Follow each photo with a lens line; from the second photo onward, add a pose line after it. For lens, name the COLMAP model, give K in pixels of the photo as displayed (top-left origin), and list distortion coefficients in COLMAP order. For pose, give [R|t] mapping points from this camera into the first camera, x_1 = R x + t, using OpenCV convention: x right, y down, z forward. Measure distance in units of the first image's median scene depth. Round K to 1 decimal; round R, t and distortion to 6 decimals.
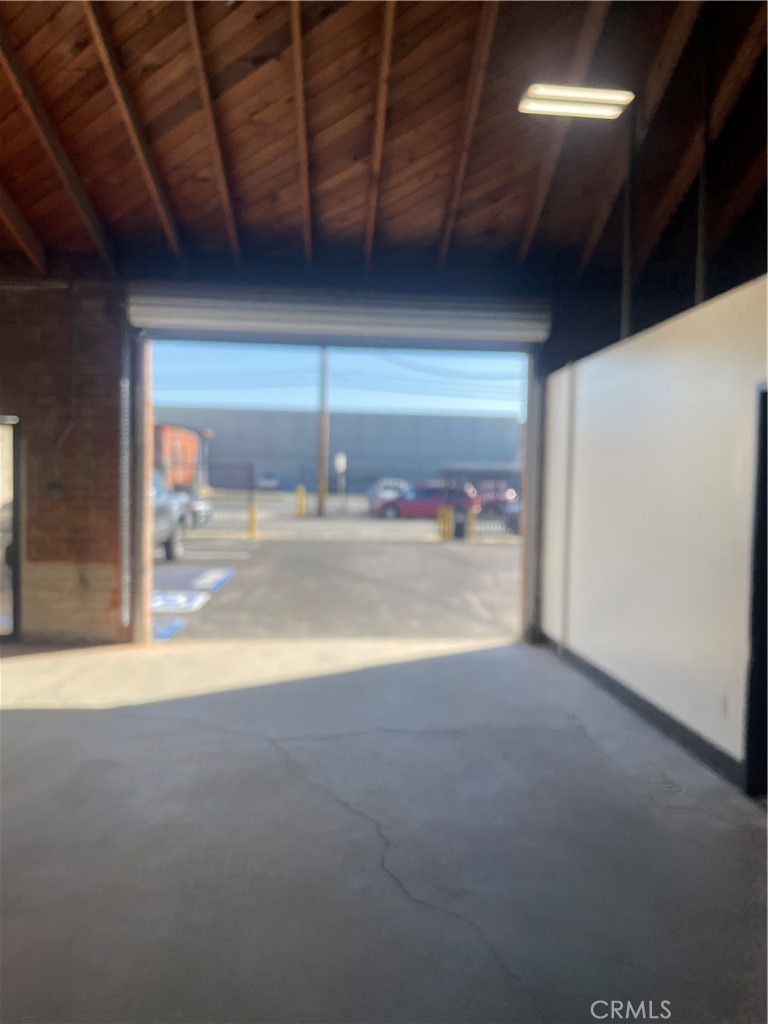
lens RADIAL K [[785.6, 0, 405.4], [0, 785.6, 518.2], [0, 0, 1]] dist [0.059936, -0.110970]
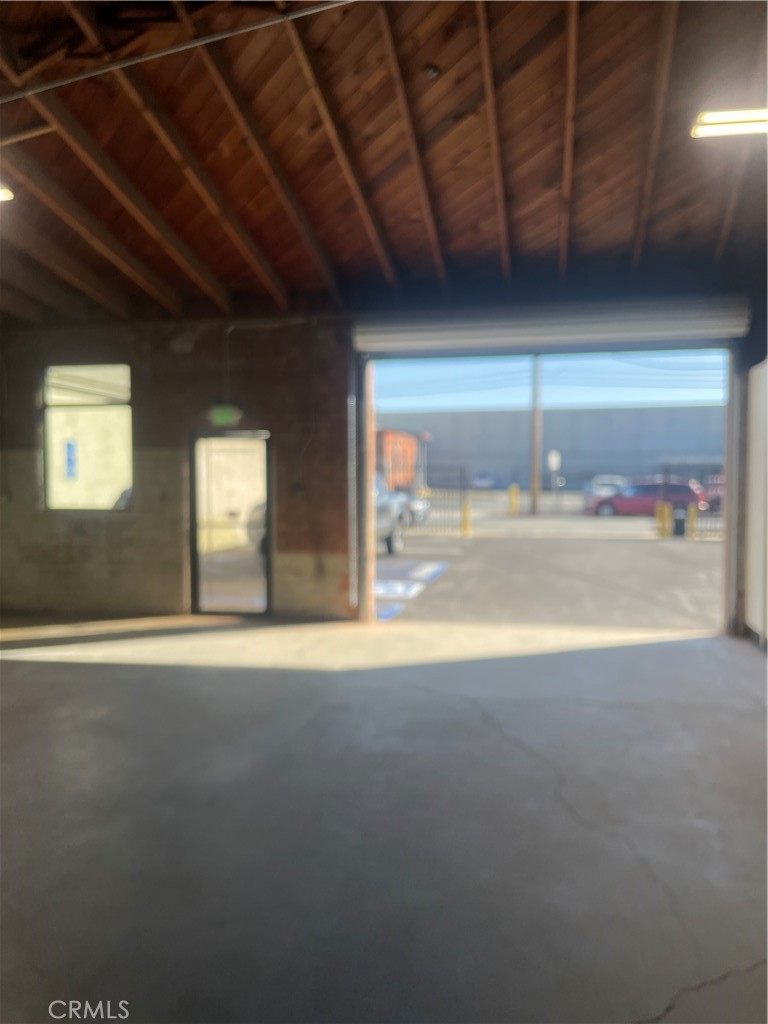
lens RADIAL K [[785.6, 0, 405.4], [0, 785.6, 518.2], [0, 0, 1]] dist [0.059936, -0.110970]
pose [[0.963153, -0.007820, -0.268840, 0.035281], [0.008131, 0.999967, 0.000041, 0.006089], [0.268831, -0.002226, 0.963185, -0.104801]]
